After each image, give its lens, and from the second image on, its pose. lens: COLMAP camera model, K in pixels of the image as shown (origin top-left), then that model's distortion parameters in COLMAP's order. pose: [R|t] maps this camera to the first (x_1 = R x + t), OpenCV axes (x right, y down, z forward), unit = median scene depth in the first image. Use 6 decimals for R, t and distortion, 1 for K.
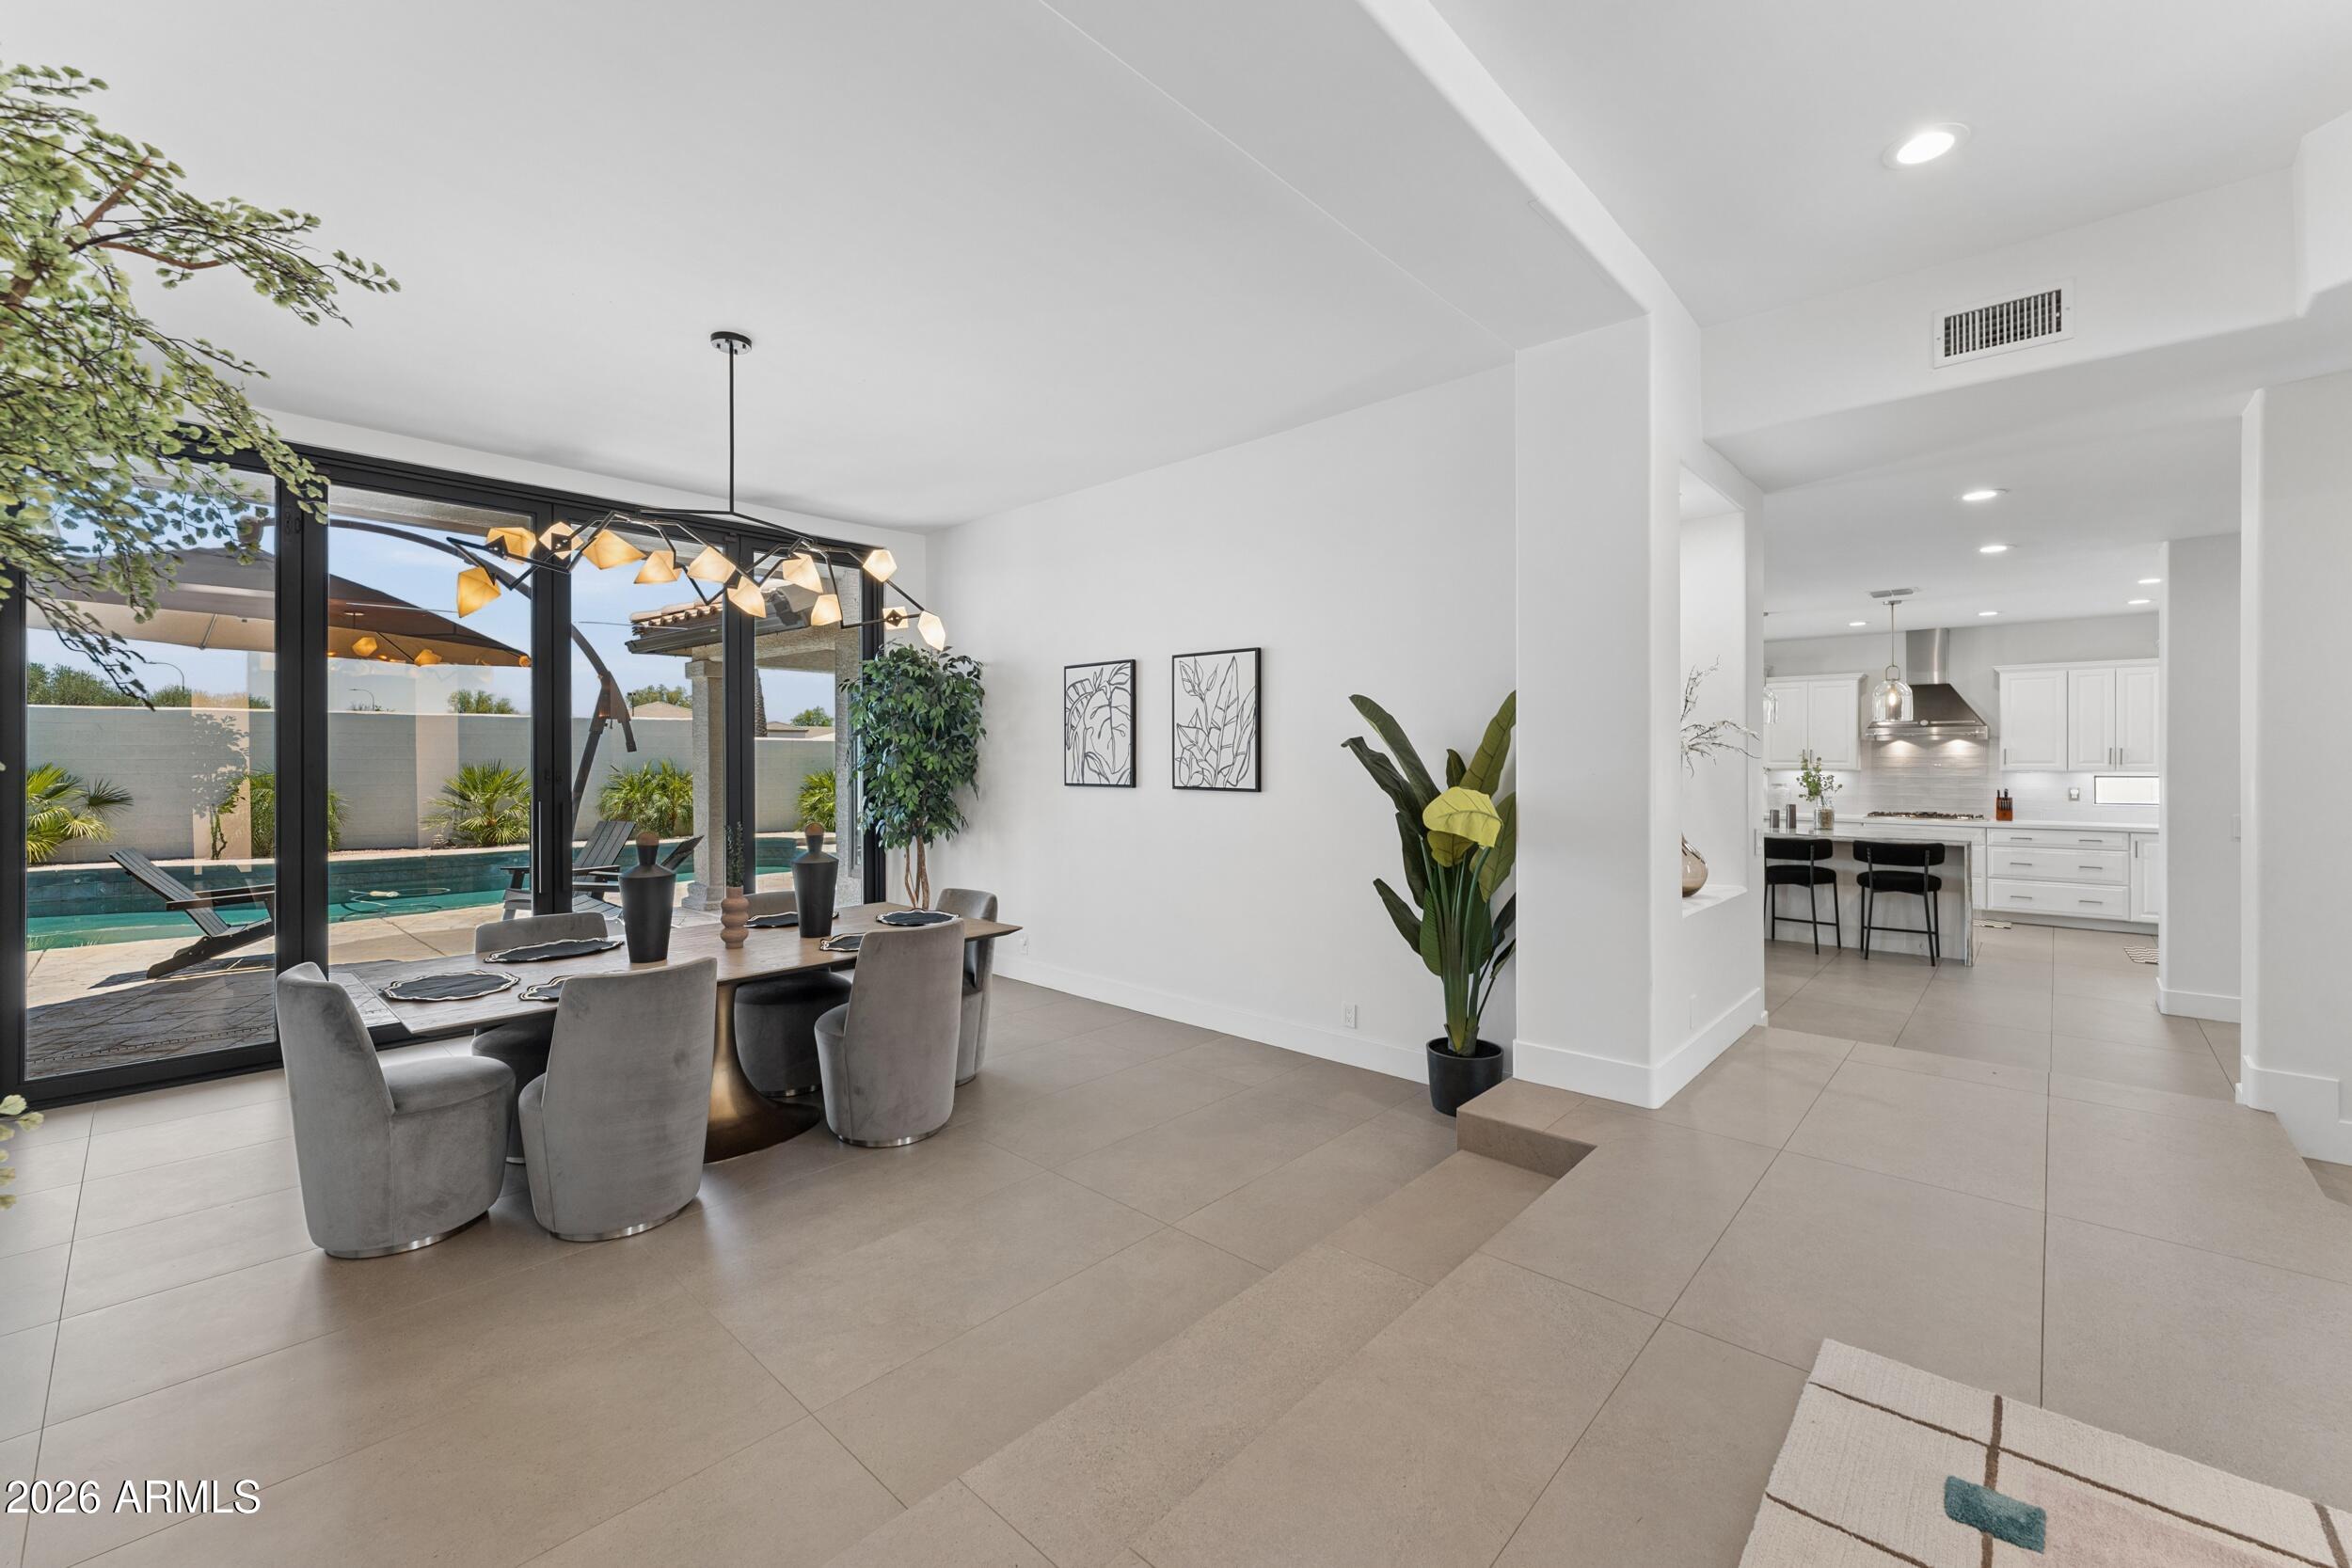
lens RADIAL K [[943.4, 0, 1172.8], [0, 943.4, 758.6], [0, 0, 1]] dist [-0.000477, 0.000025]
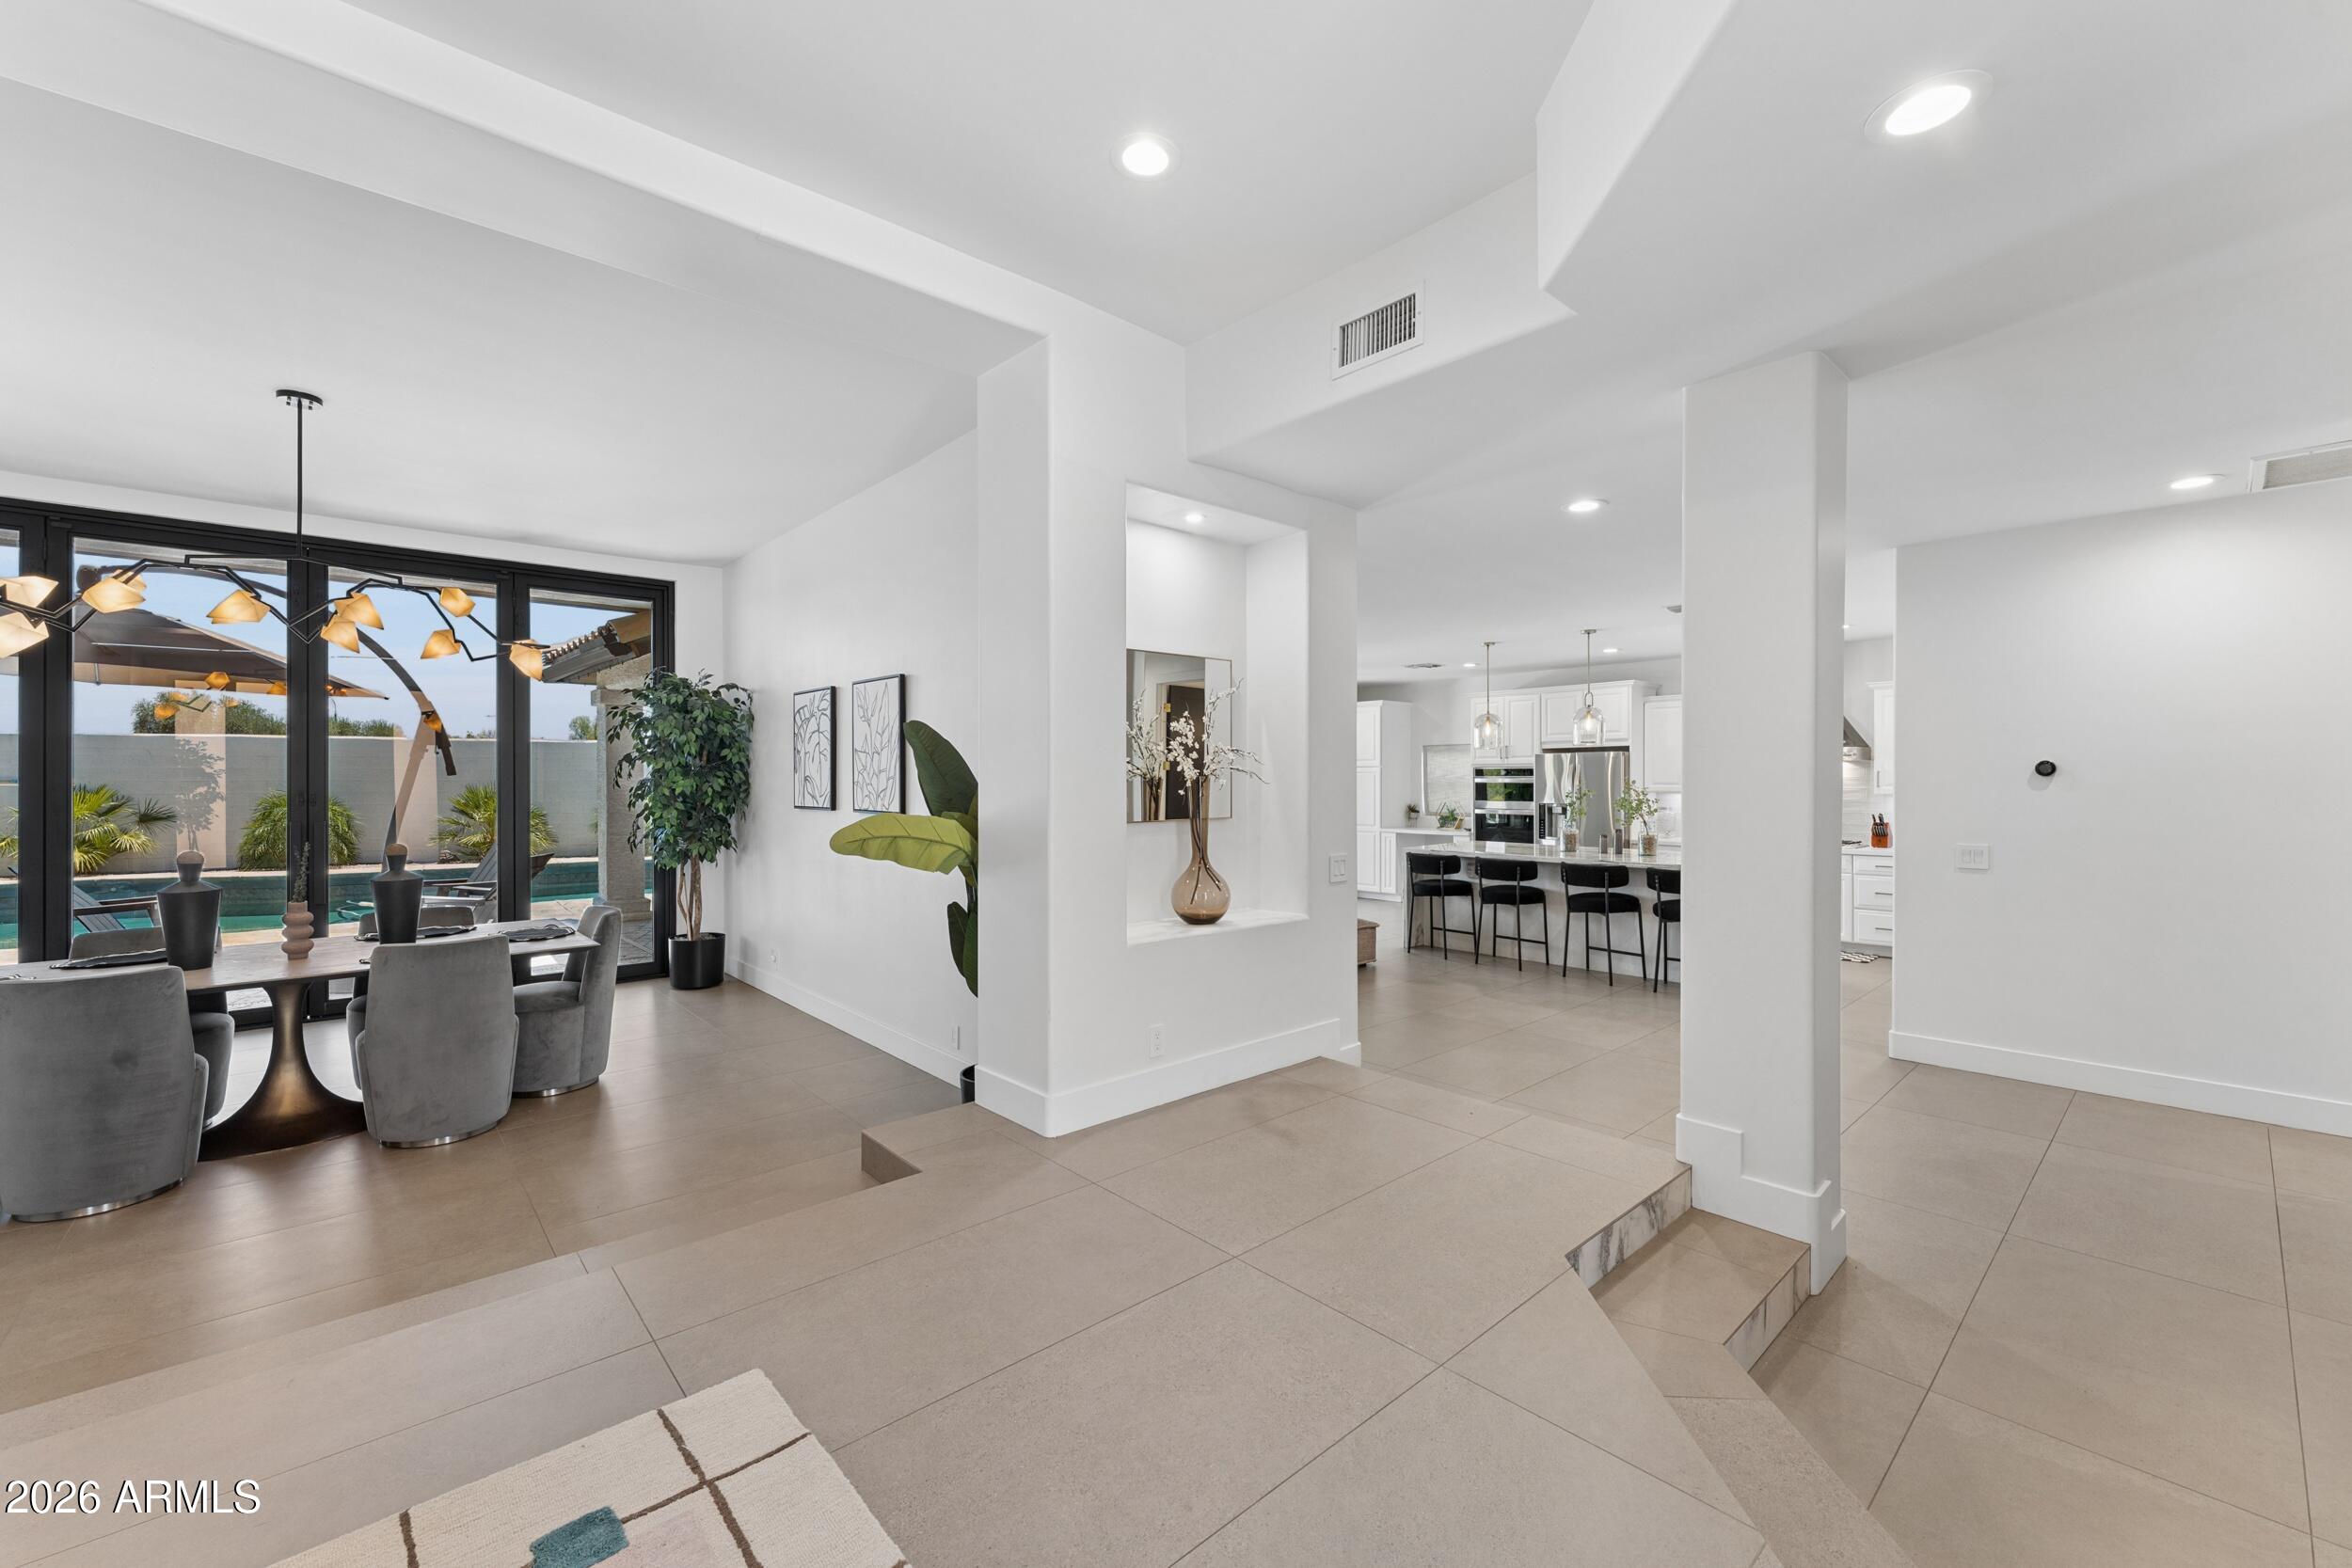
lens RADIAL K [[940.1, 0, 1169.6], [0, 940.1, 779.7], [0, 0, 1]] dist [-0.000487, -0.000115]
pose [[0.995124, -0.000365, -0.098635, 0.376079], [0.000426, 1.000000, 0.000591, -0.002872], [0.098635, -0.000630, 0.995123, 0.015249]]
